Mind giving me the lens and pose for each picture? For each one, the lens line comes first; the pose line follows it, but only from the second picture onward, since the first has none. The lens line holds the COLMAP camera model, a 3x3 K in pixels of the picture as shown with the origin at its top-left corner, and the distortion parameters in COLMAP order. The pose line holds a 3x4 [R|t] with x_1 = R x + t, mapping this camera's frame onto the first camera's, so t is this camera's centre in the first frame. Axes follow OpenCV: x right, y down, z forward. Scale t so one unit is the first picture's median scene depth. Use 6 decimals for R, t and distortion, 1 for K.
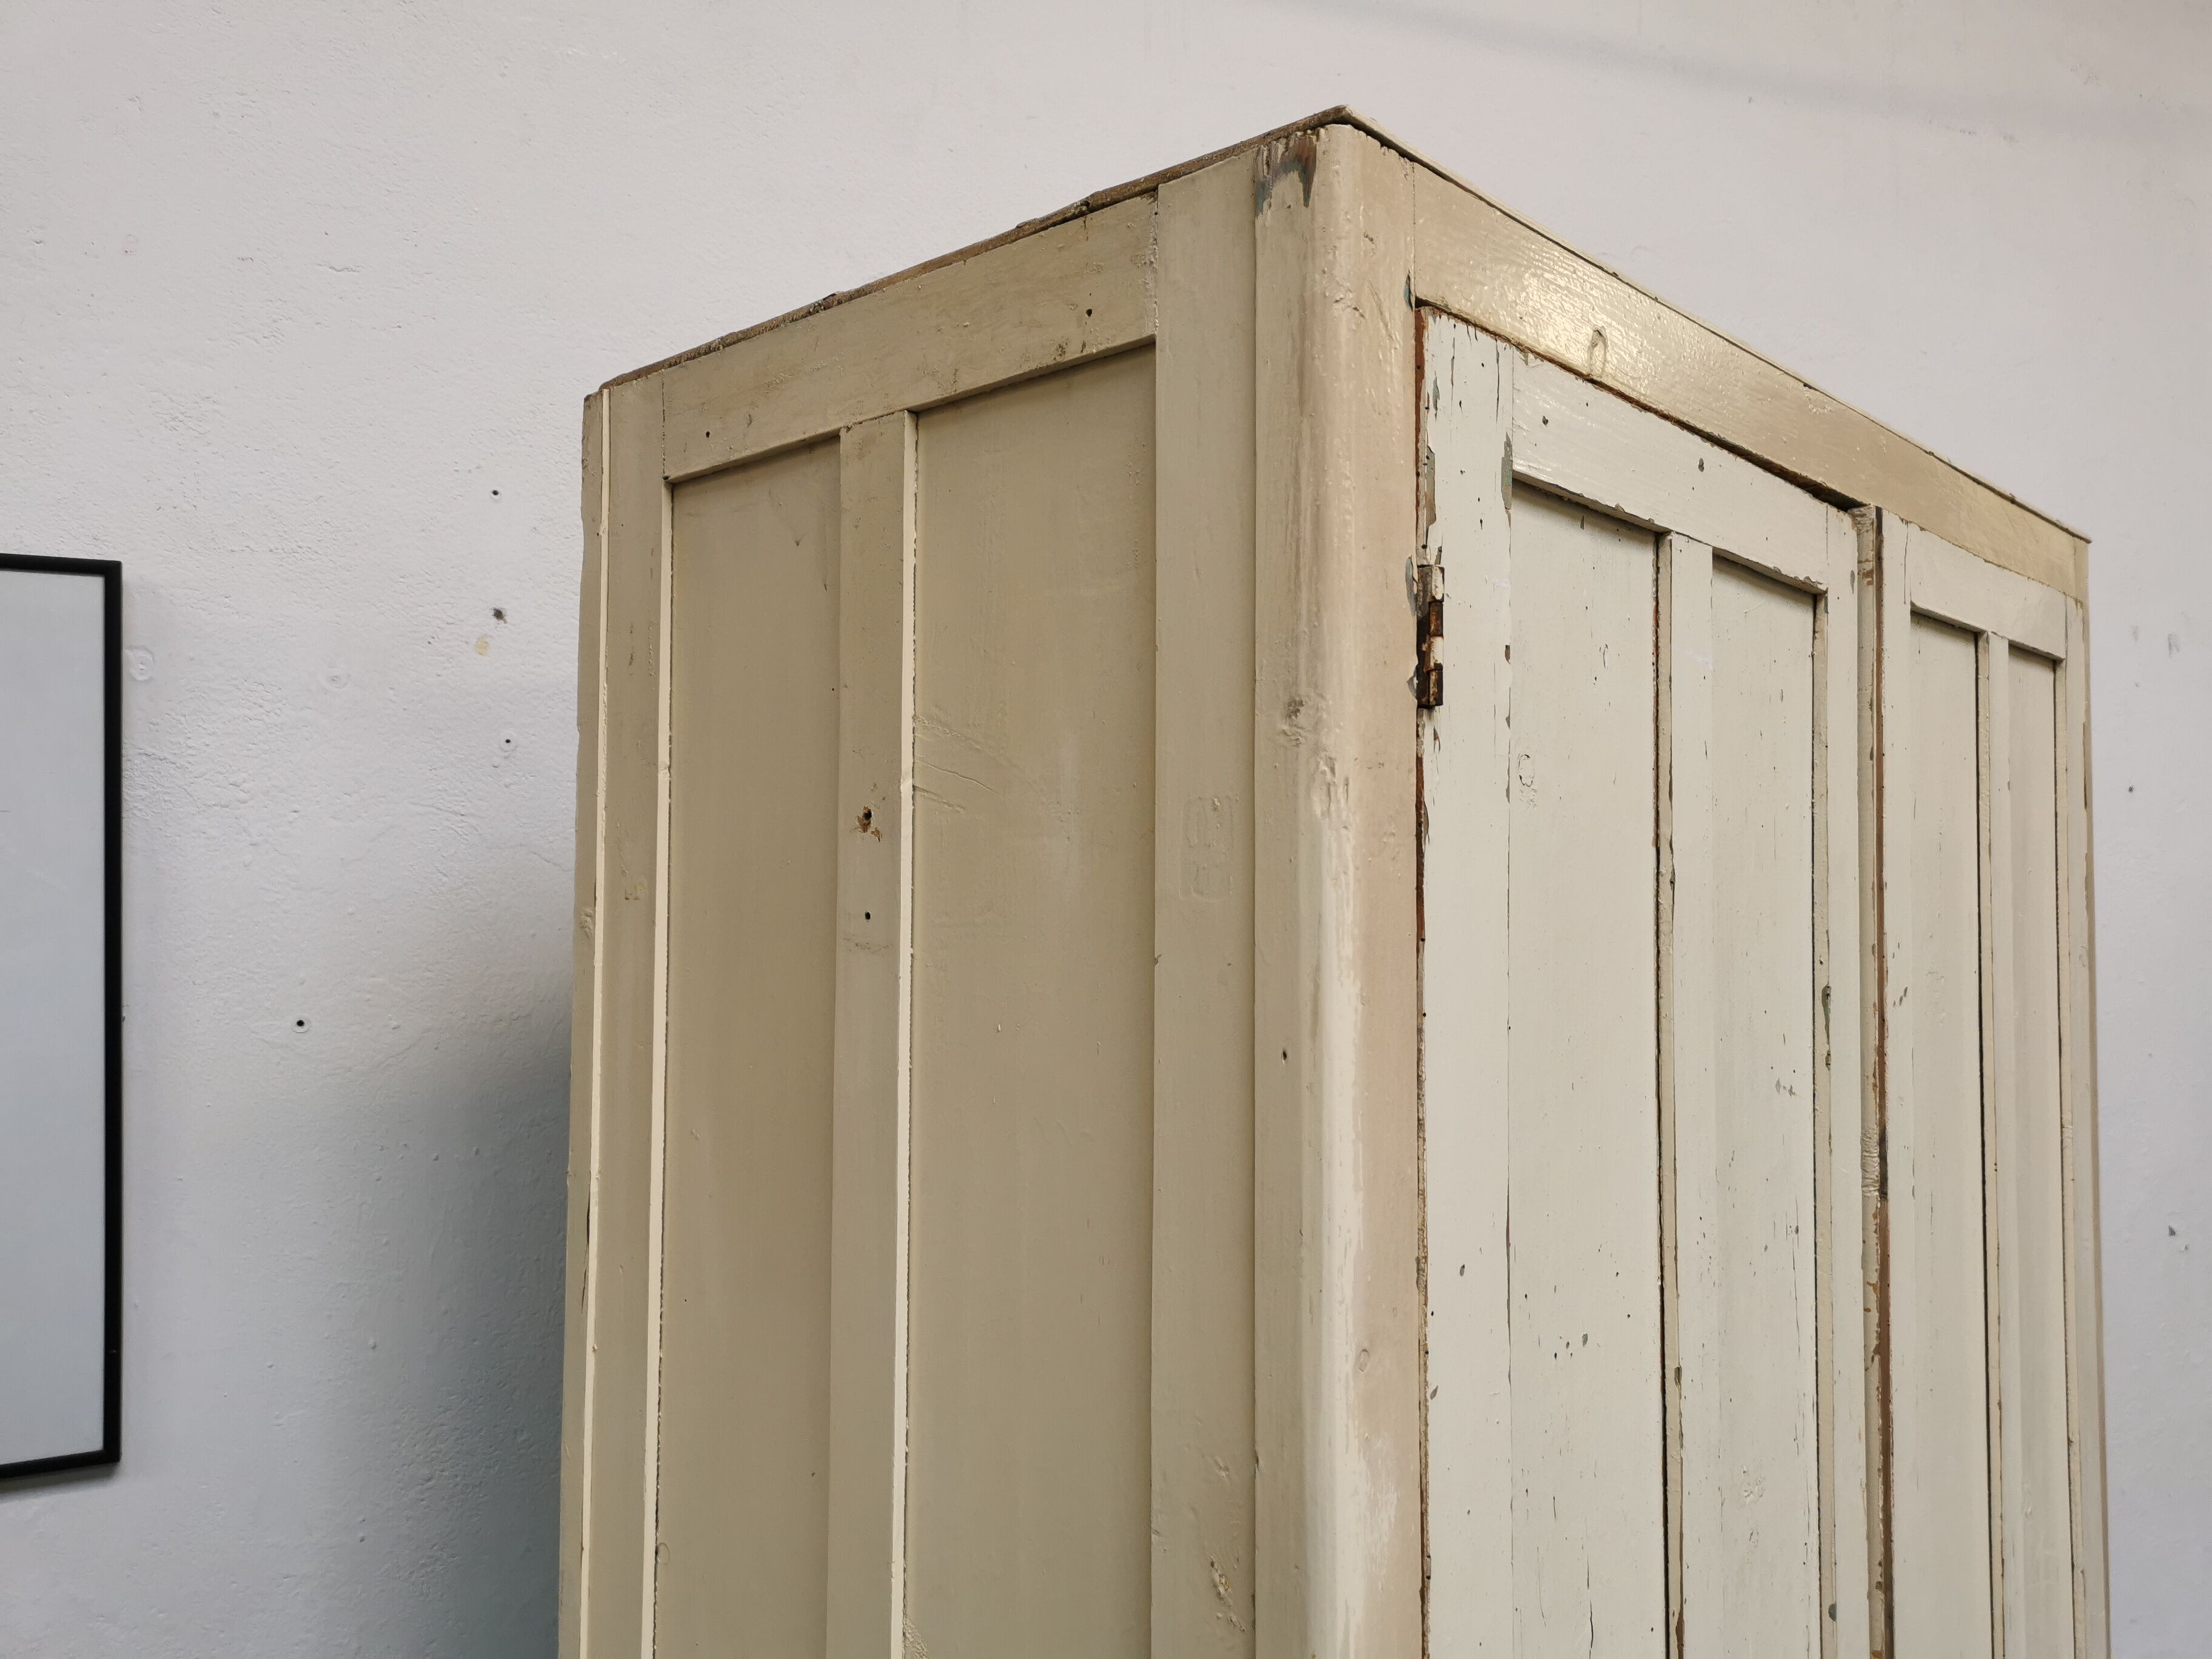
lens RADIAL K [[1707.6, 0, 1120.5], [0, 1707.6, 826.8], [0, 0, 1]] dist [0.065240, -0.059509]
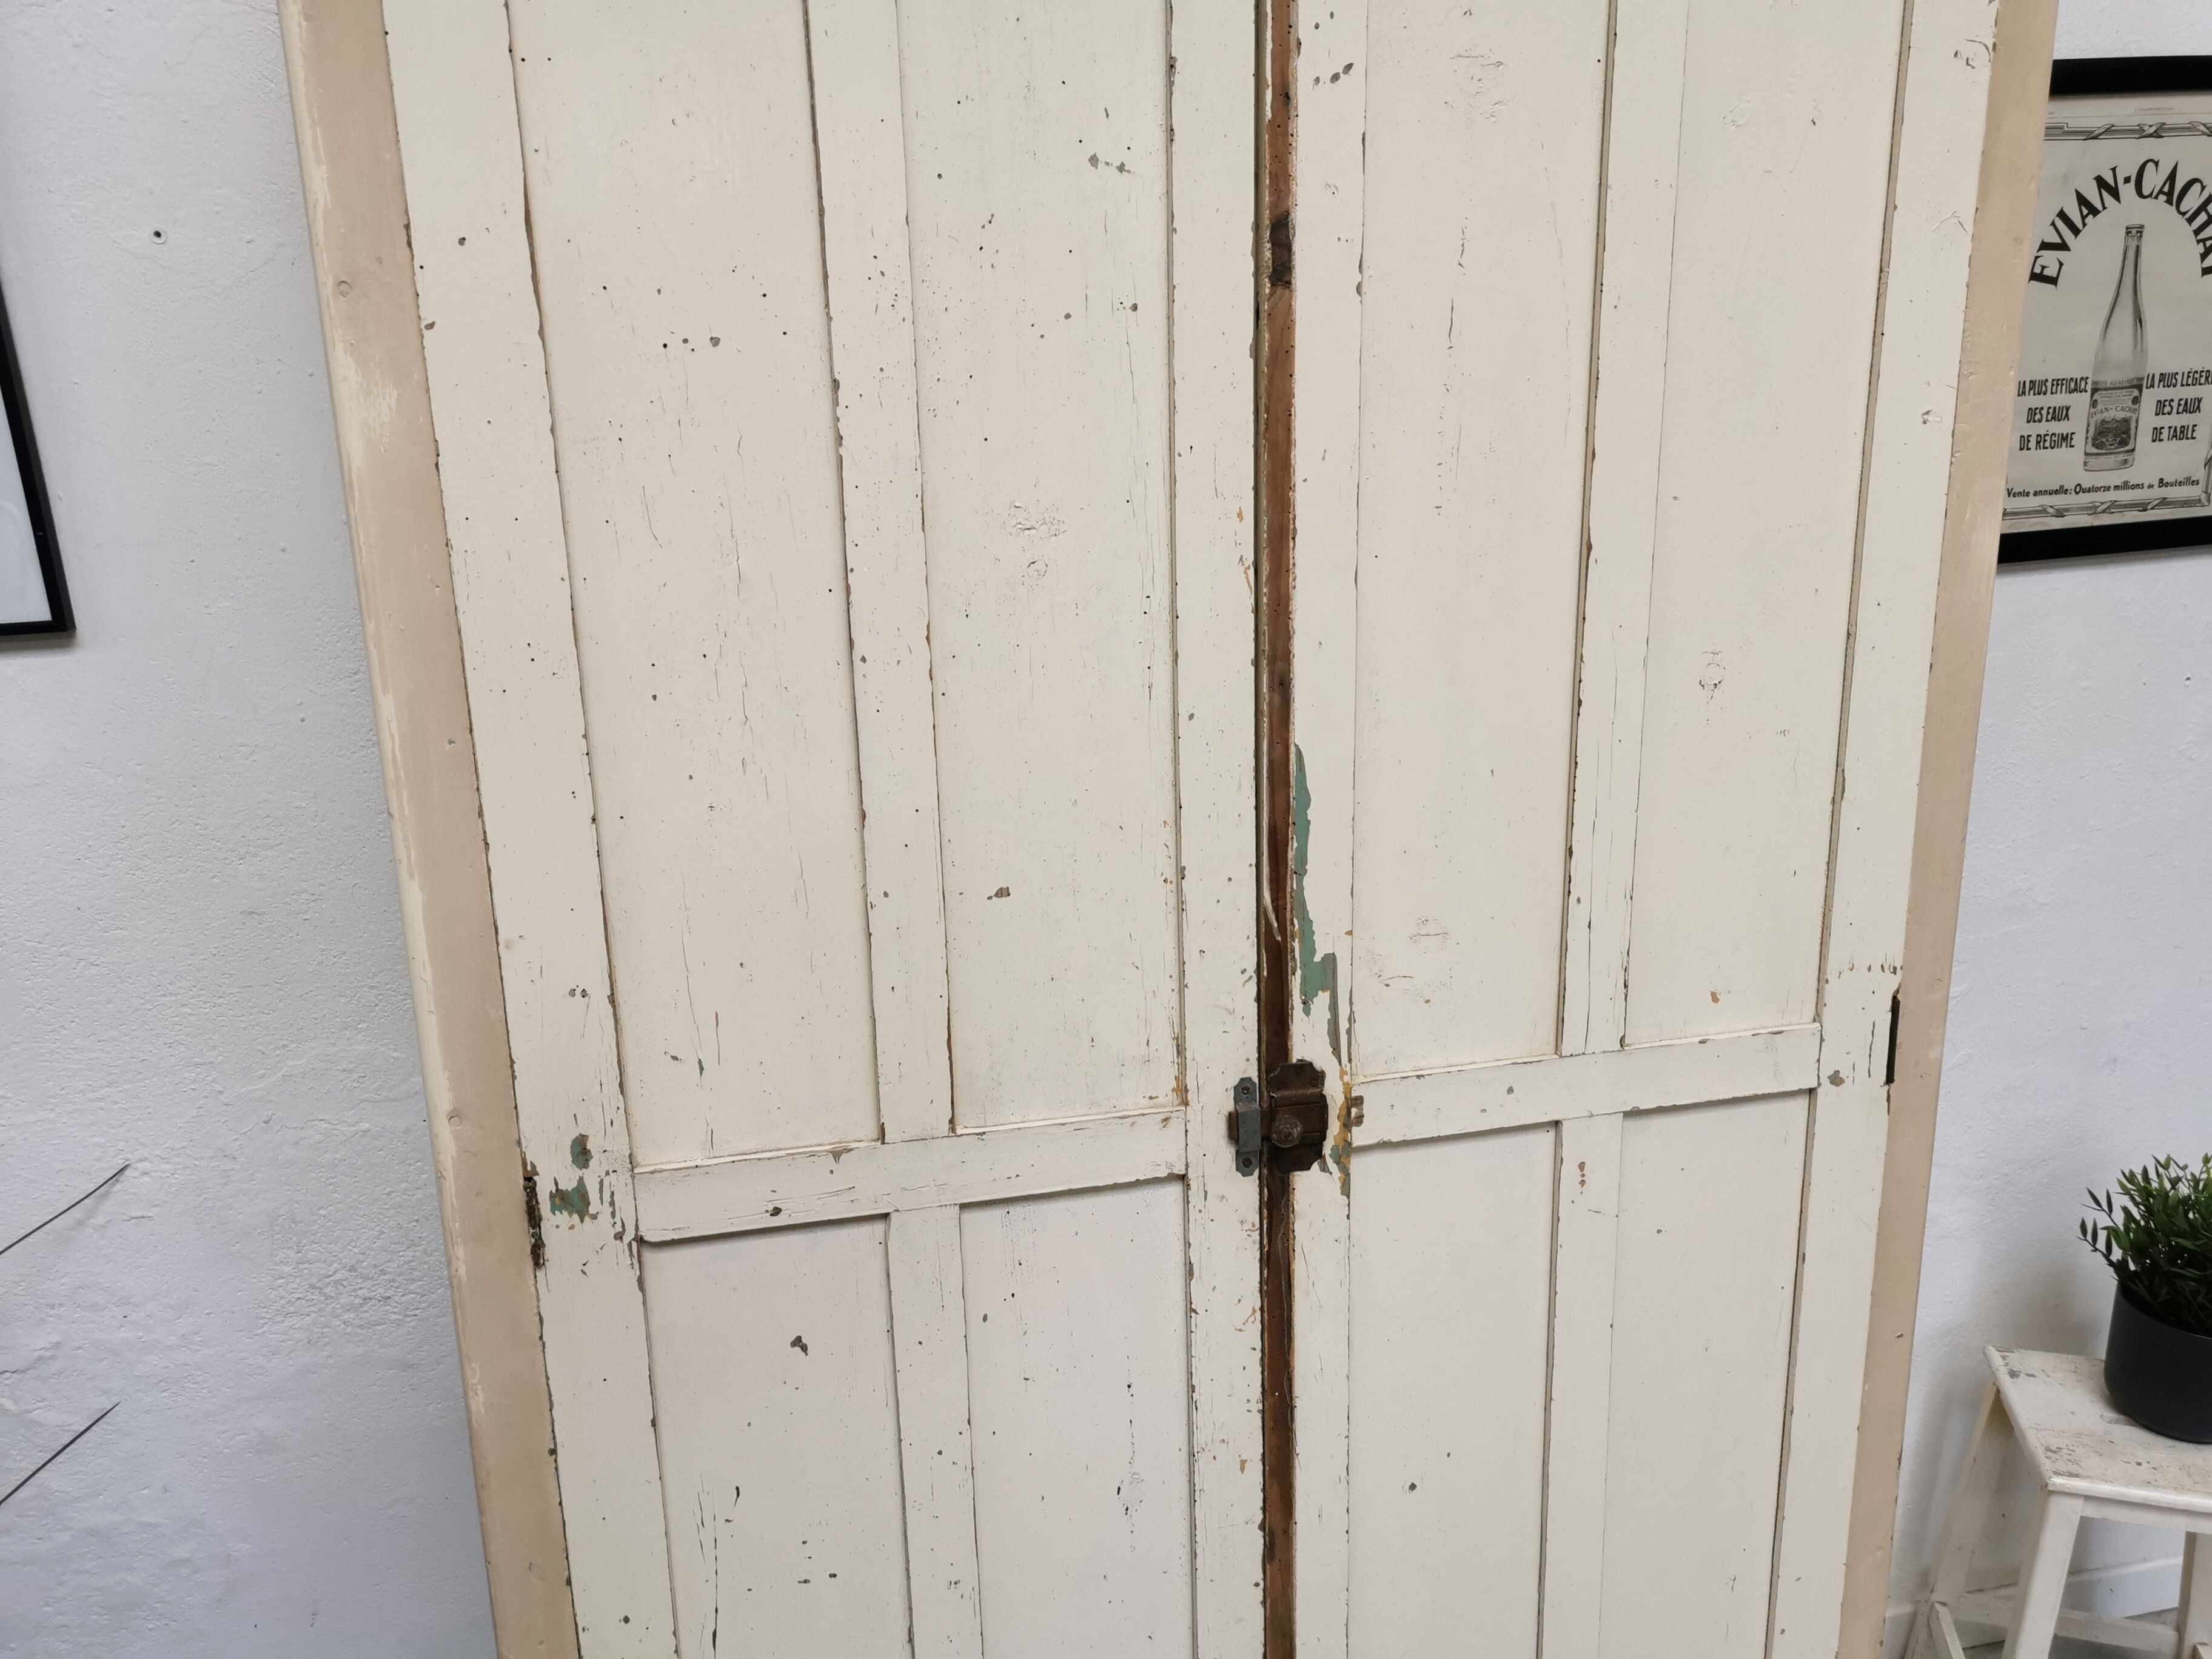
lens RADIAL K [[1707.6, 0, 1105.4], [0, 1707.6, 829.4], [0, 0, 1]] dist [0.065240, -0.059509]
pose [[0.825725, 0.119081, -0.551360, 1.317773], [0.051366, 0.957527, 0.283730, 0.315571], [0.561729, -0.262604, 0.784538, 0.086130]]
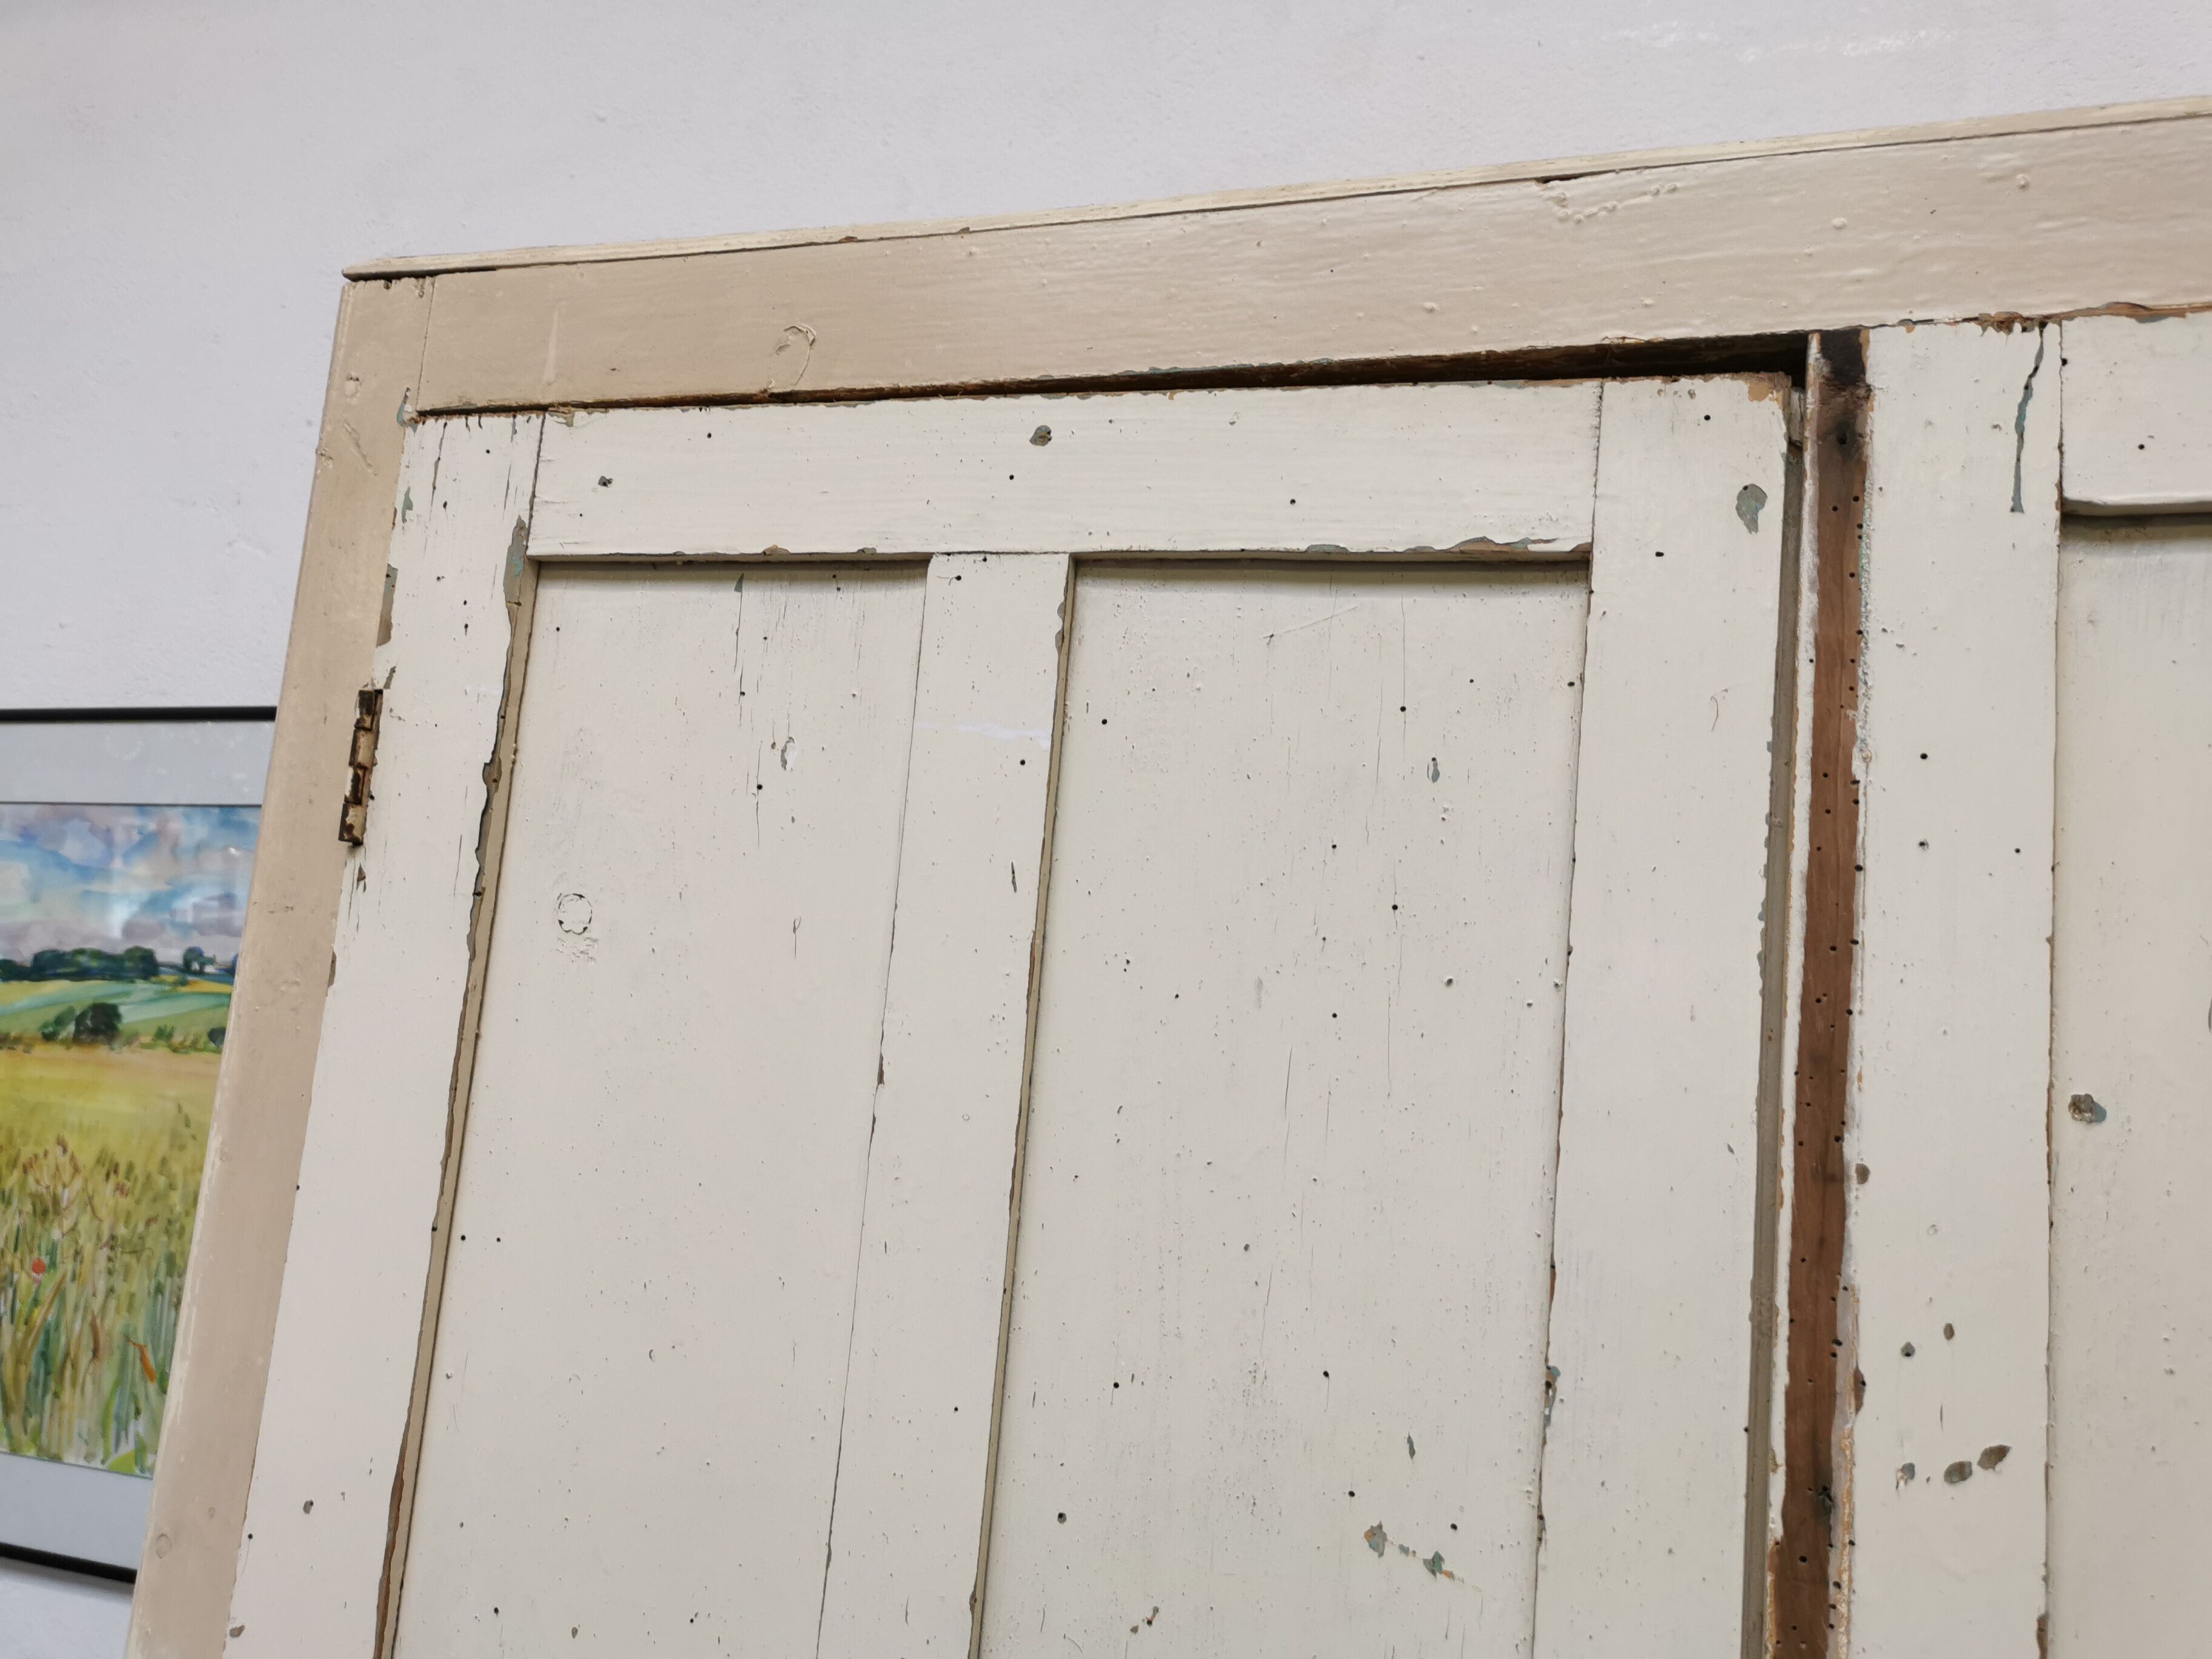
lens RADIAL K [[1707.6, 0, 1108.4], [0, 1707.6, 831.8], [0, 0, 1]] dist [0.065240, -0.059509]
pose [[0.400606, -0.093093, -0.911509, 1.070982], [-0.047392, 0.991388, -0.122080, 0.014996], [0.915024, 0.092104, 0.392745, 0.919908]]
